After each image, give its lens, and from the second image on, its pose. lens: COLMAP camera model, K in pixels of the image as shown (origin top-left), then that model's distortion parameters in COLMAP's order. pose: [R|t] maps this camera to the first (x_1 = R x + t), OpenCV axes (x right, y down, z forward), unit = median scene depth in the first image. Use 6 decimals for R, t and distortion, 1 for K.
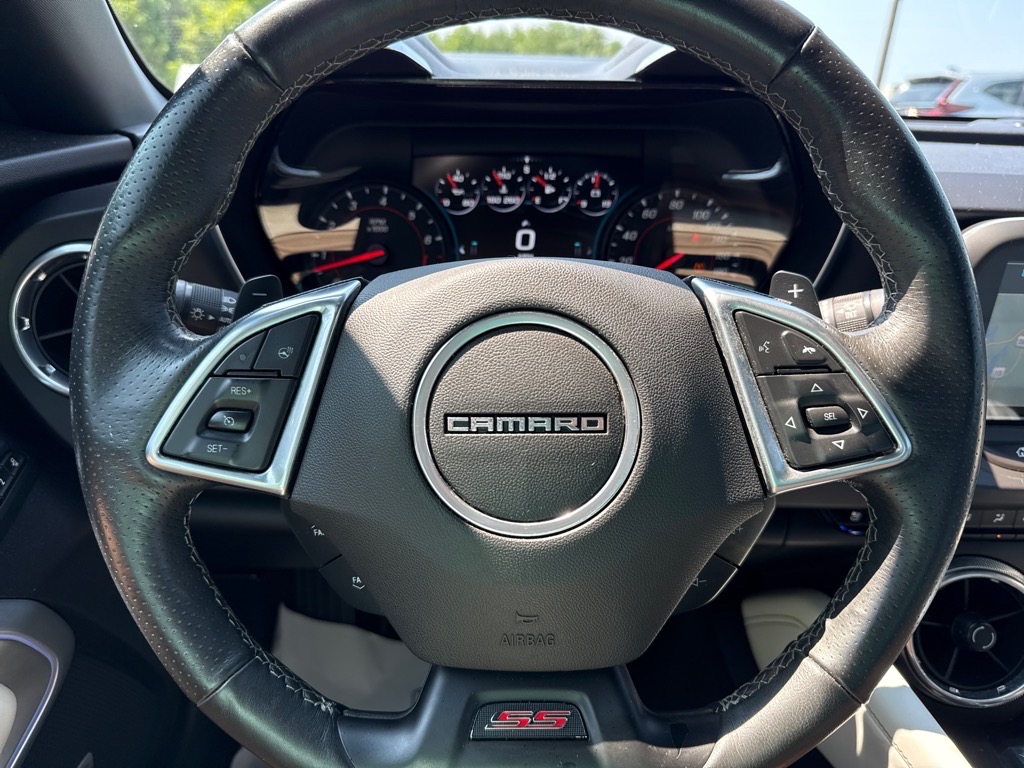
lens RADIAL K [[749.1, 0, 507.1], [0, 749.1, 399.9], [0, 0, 1]] dist [-0.010364, -0.042946]
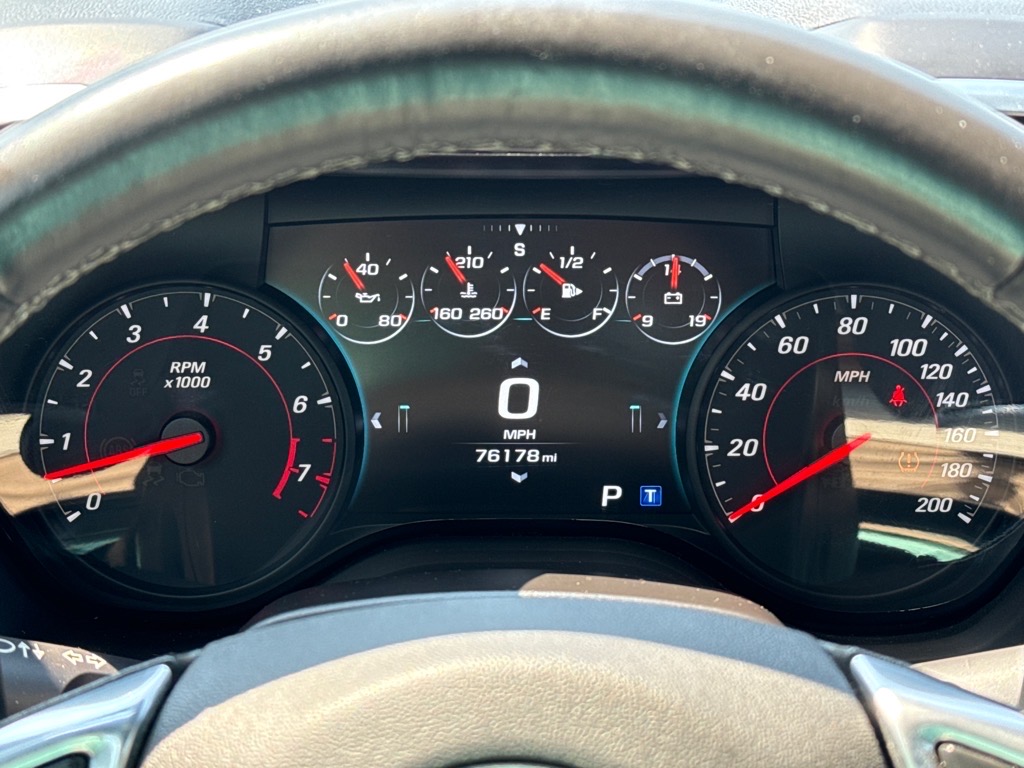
lens RADIAL K [[1917.6, 0, 517.6], [0, 1917.6, 383.2], [0, 0, 1]] dist [0.073943, 0.000000]
pose [[0.999827, -0.011944, 0.014270, 0.007435], [0.012927, 0.997400, -0.070898, -0.144364], [-0.013386, 0.071070, 0.997381, -0.147548]]
